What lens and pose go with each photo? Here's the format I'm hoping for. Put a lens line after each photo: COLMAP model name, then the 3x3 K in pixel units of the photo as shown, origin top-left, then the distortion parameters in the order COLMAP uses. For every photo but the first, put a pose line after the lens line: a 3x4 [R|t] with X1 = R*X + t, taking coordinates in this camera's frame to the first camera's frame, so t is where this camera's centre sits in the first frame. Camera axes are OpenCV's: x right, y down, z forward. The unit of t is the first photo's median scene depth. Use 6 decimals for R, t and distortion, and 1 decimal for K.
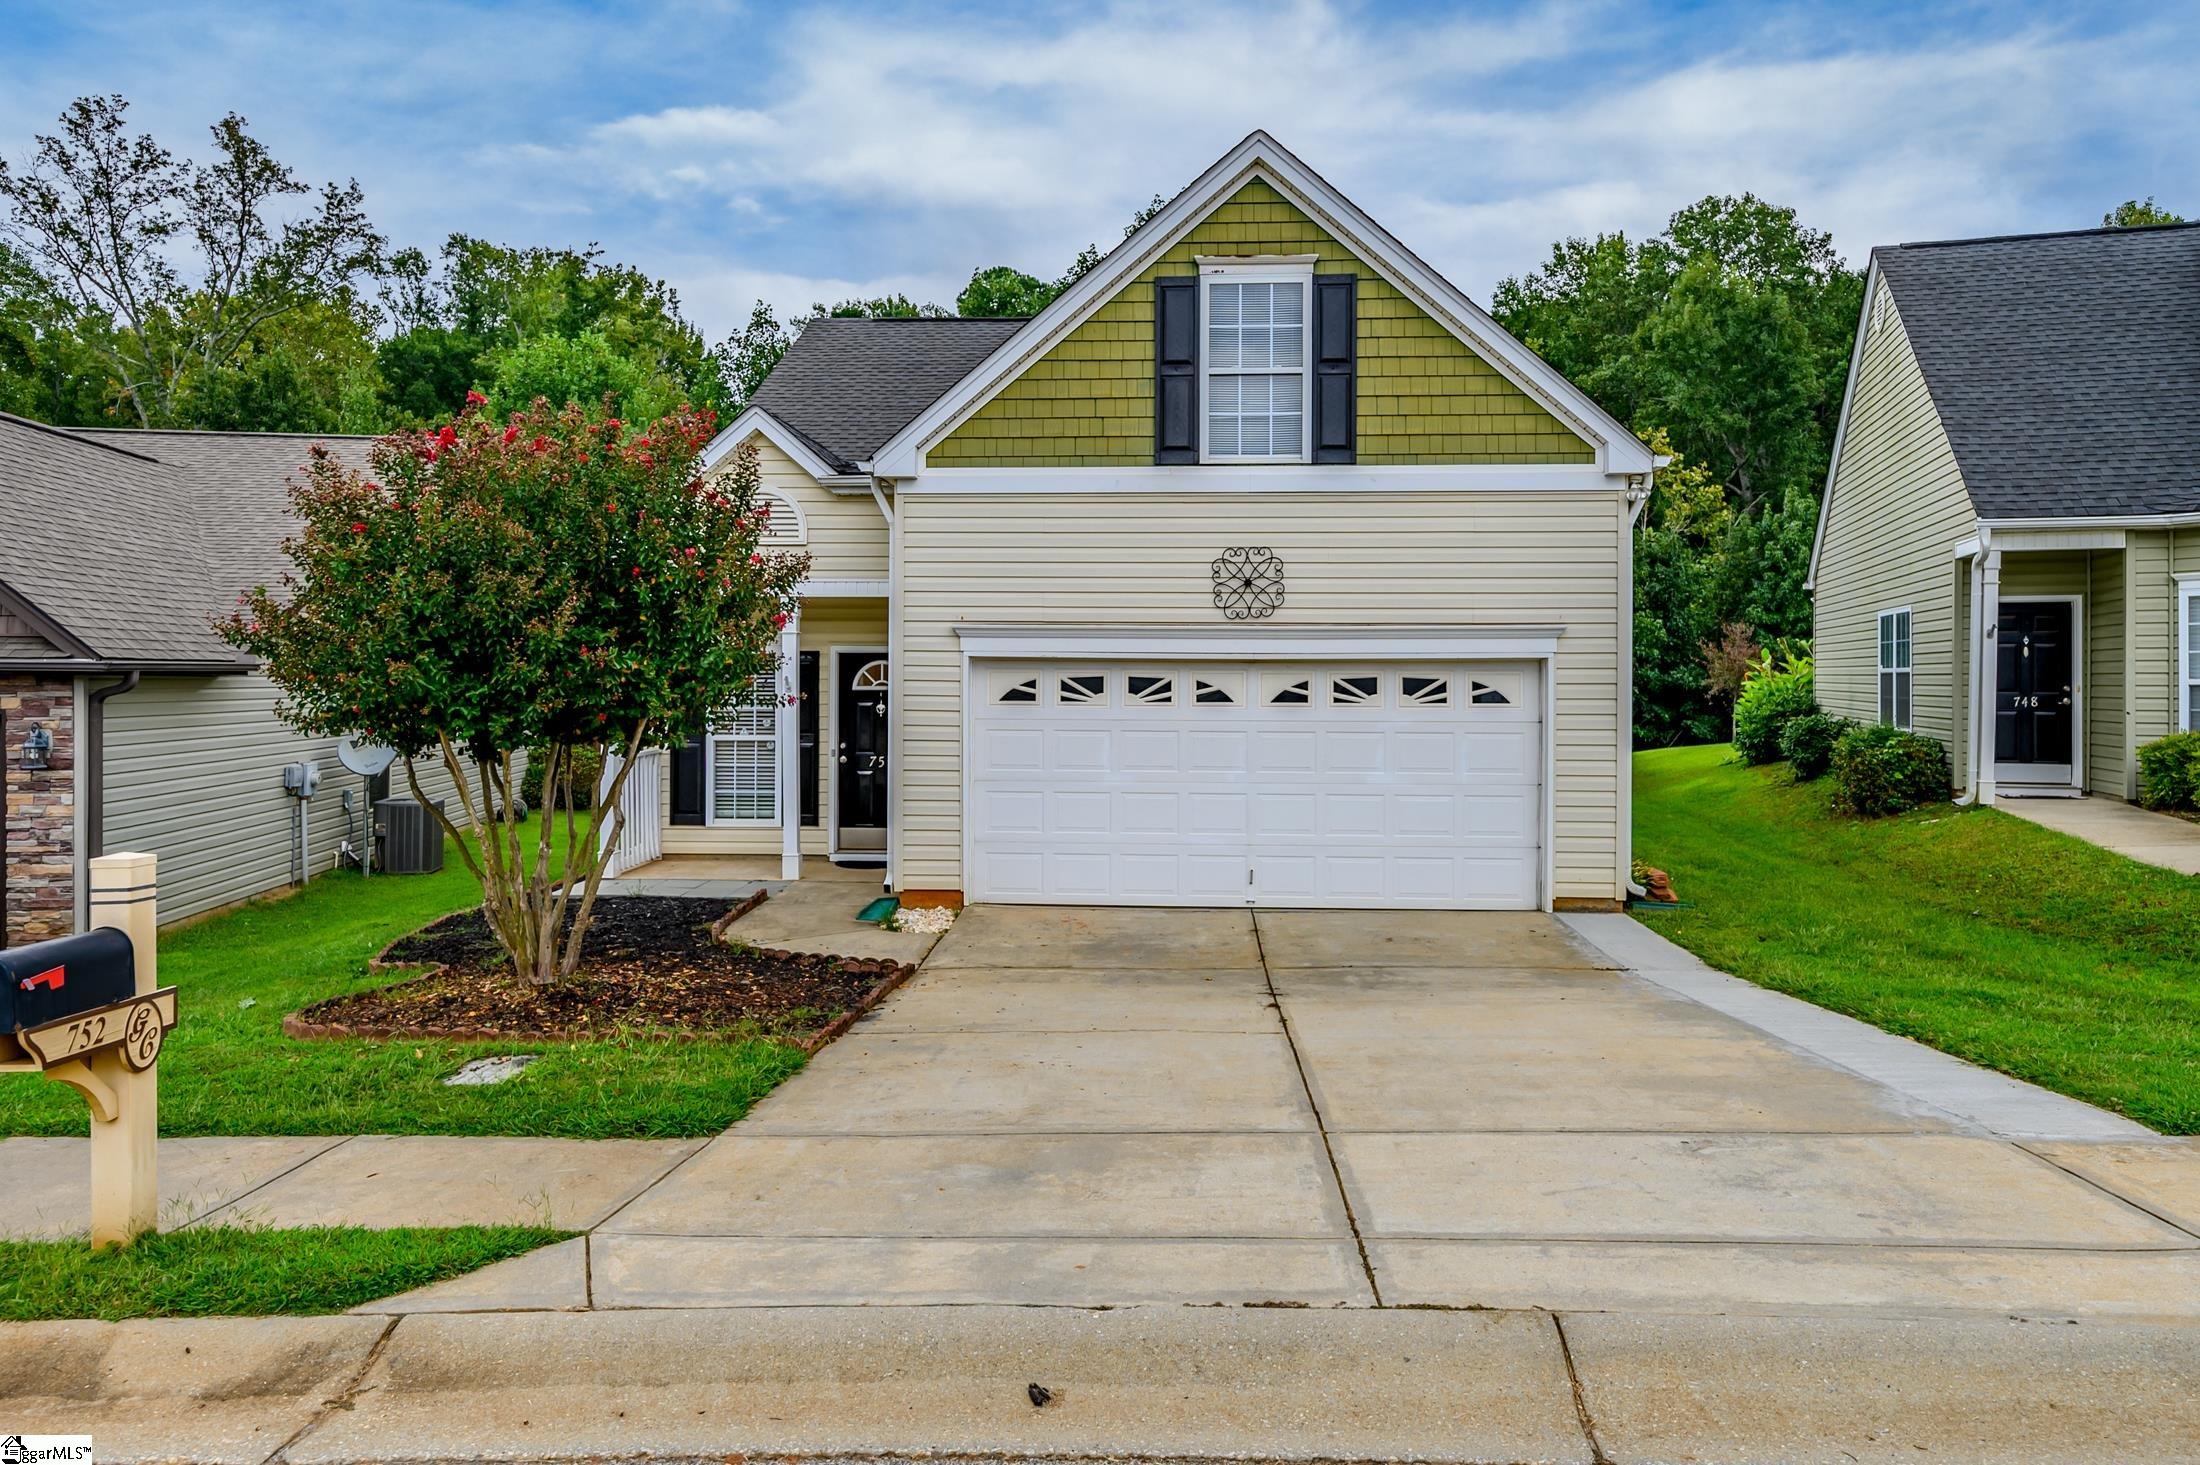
lens RADIAL K [[1438.1, 0, 1095.0], [0, 1438.1, 664.0], [0, 0, 1]] dist [0.015016, -0.009679]
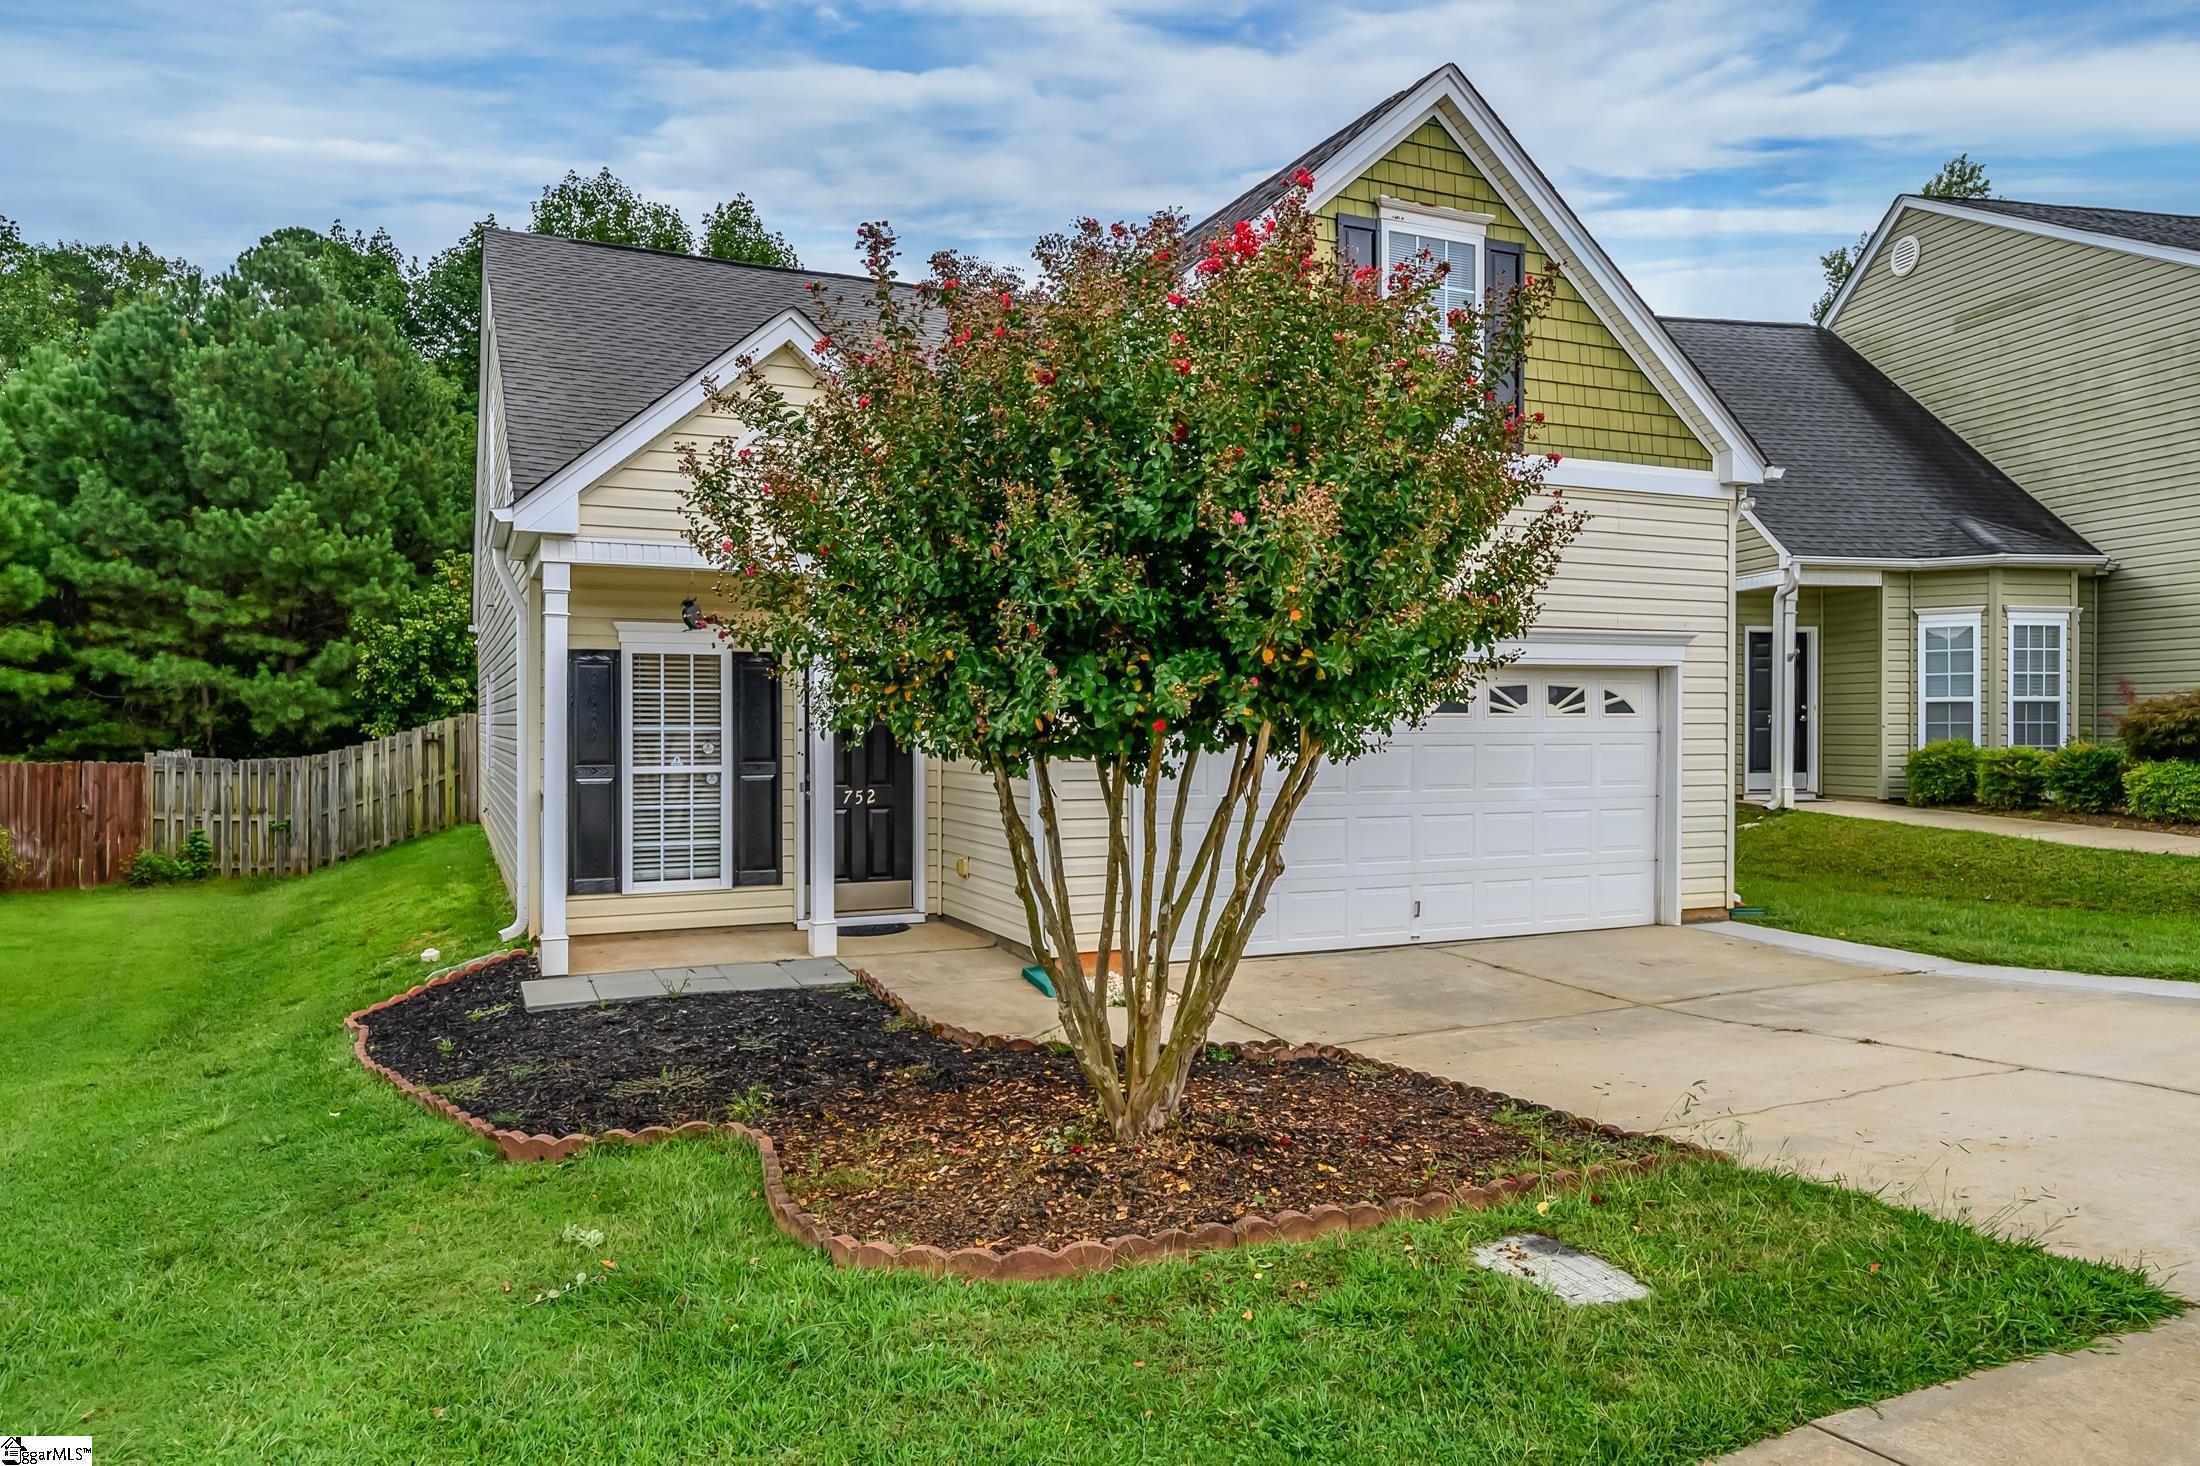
lens RADIAL K [[1438.1, 0, 937.2], [0, 1438.1, 723.4], [0, 0, 1]] dist [0.015016, -0.009679]
pose [[0.880565, -0.001029, 0.473924, -0.480041], [-0.001260, 0.999989, 0.004512, 0.025098], [-0.473923, -0.004570, 0.880554, 0.301896]]
